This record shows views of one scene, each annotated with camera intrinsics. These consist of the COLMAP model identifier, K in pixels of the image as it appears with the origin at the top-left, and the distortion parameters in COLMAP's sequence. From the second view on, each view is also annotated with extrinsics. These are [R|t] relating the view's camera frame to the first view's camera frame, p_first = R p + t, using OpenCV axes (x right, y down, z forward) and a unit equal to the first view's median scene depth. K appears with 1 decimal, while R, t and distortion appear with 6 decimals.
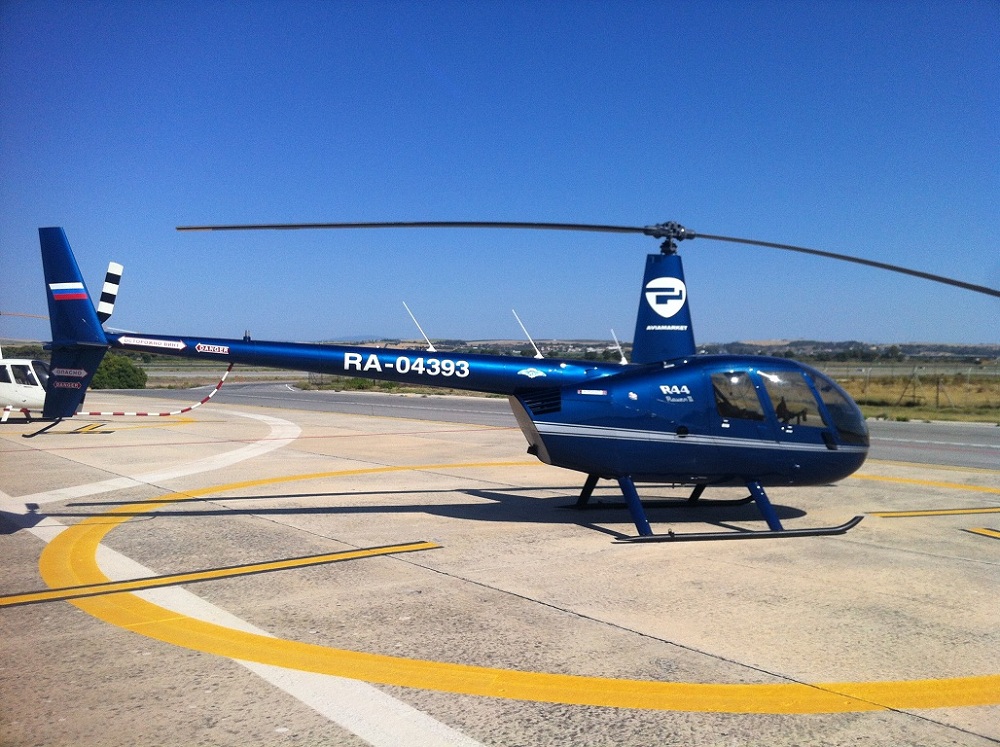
lens RADIAL K [[888.2, 0, 500.0], [0, 888.2, 373.5], [0, 0, 1]] dist [0.100648, -0.290159]
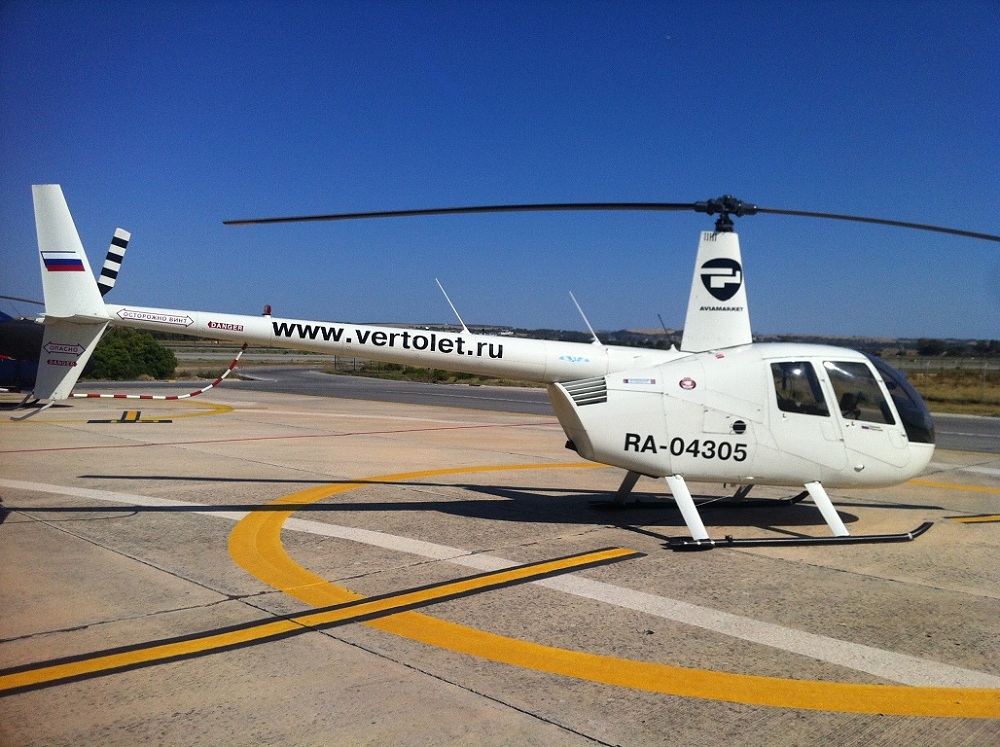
lens RADIAL K [[888.2, 0, 500.0], [0, 888.2, 373.5], [0, 0, 1]] dist [0.100648, -0.290159]
pose [[0.992902, 0.014437, 0.118052, -1.864820], [-0.016484, 0.999730, 0.016387, -0.022700], [-0.117784, -0.018217, 0.992872, 1.790703]]
